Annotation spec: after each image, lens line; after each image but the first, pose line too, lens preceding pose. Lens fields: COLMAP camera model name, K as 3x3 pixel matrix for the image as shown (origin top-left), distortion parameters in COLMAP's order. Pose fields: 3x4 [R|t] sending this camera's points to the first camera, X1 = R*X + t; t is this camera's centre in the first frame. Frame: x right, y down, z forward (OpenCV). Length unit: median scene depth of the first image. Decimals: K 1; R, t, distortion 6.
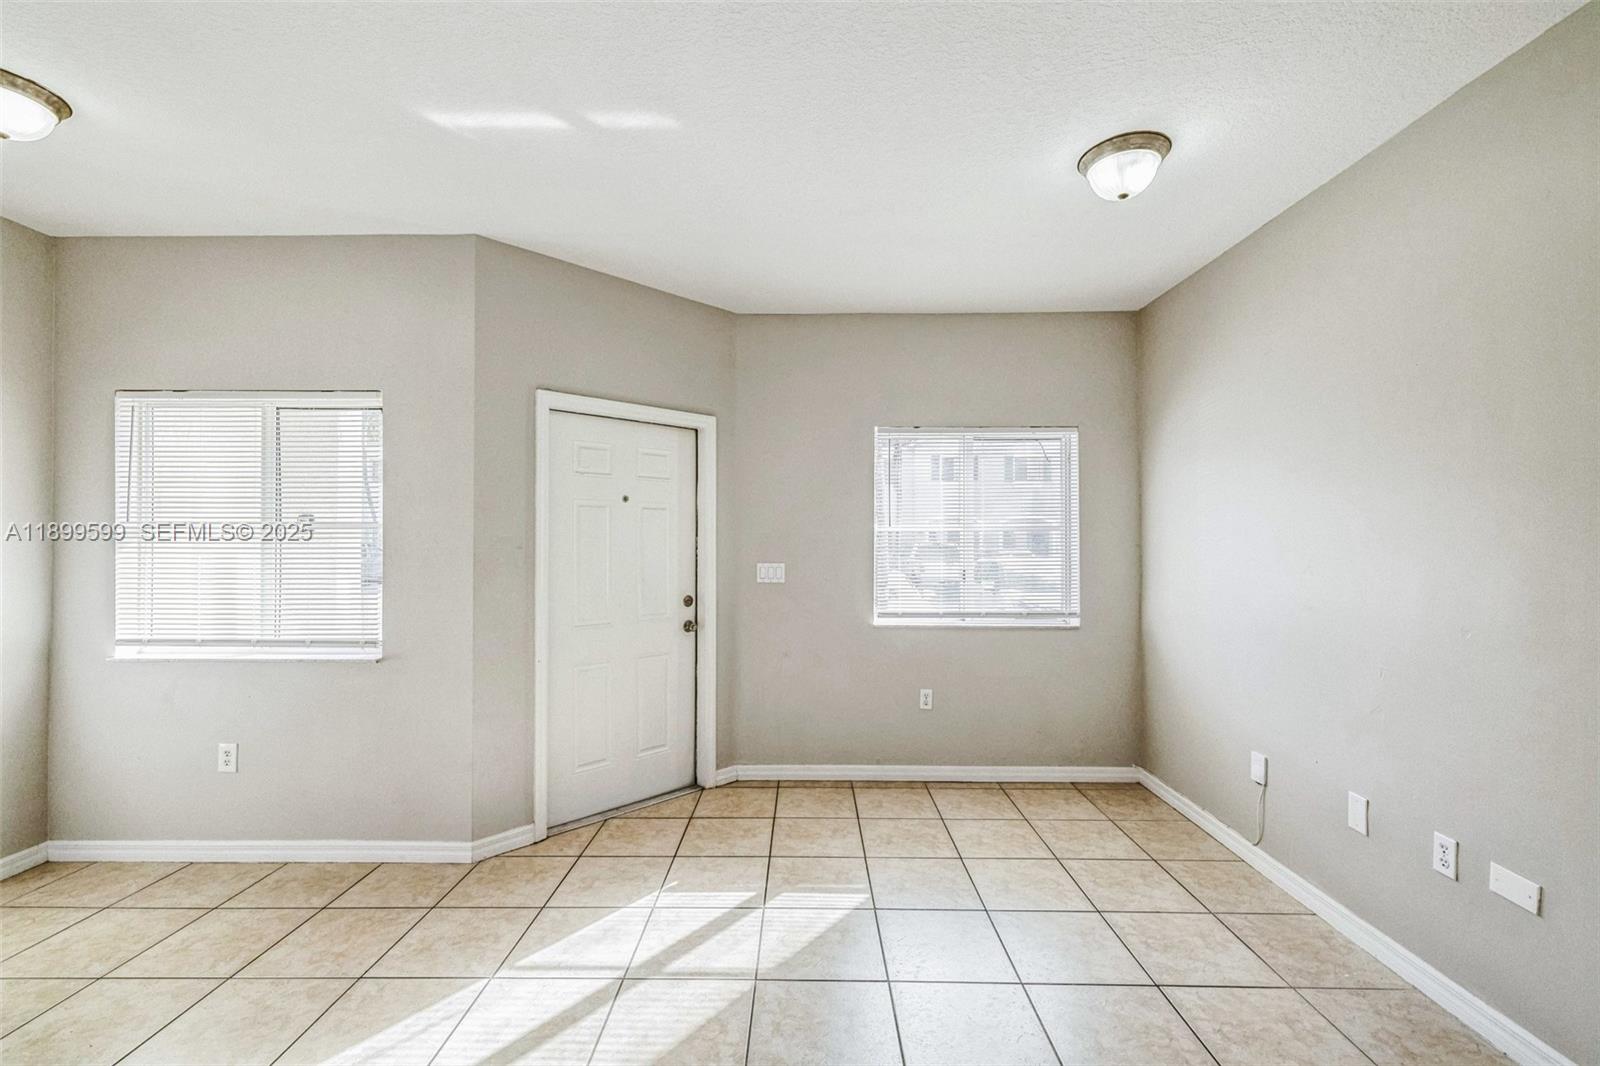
lens RADIAL K [[683.2, 0, 807.0], [0, 683.2, 533.1], [0, 0, 1]] dist [0.005716, 0.000981]
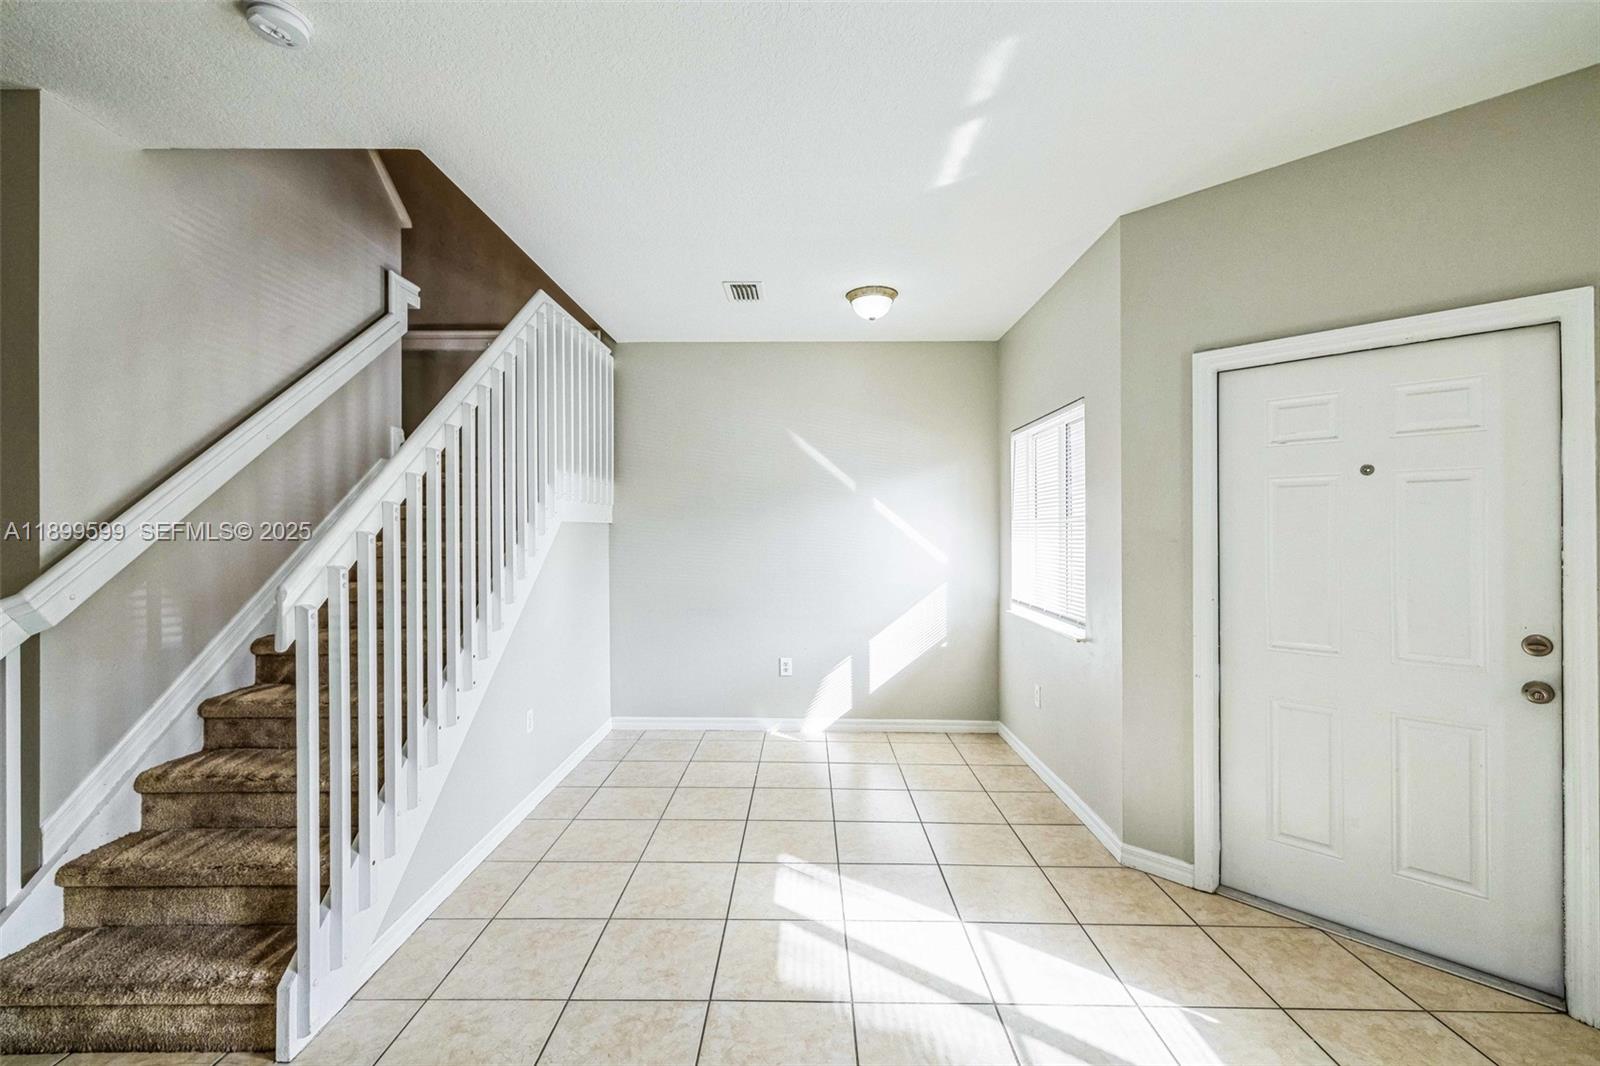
lens RADIAL K [[683.2, 0, 788.3], [0, 683.2, 530.9], [0, 0, 1]] dist [0.005716, 0.000981]
pose [[-0.017934, -0.000493, -0.999839, 0.465549], [0.011237, 0.999937, -0.000694, 0.003674], [0.999776, -0.011247, -0.017927, 0.519355]]
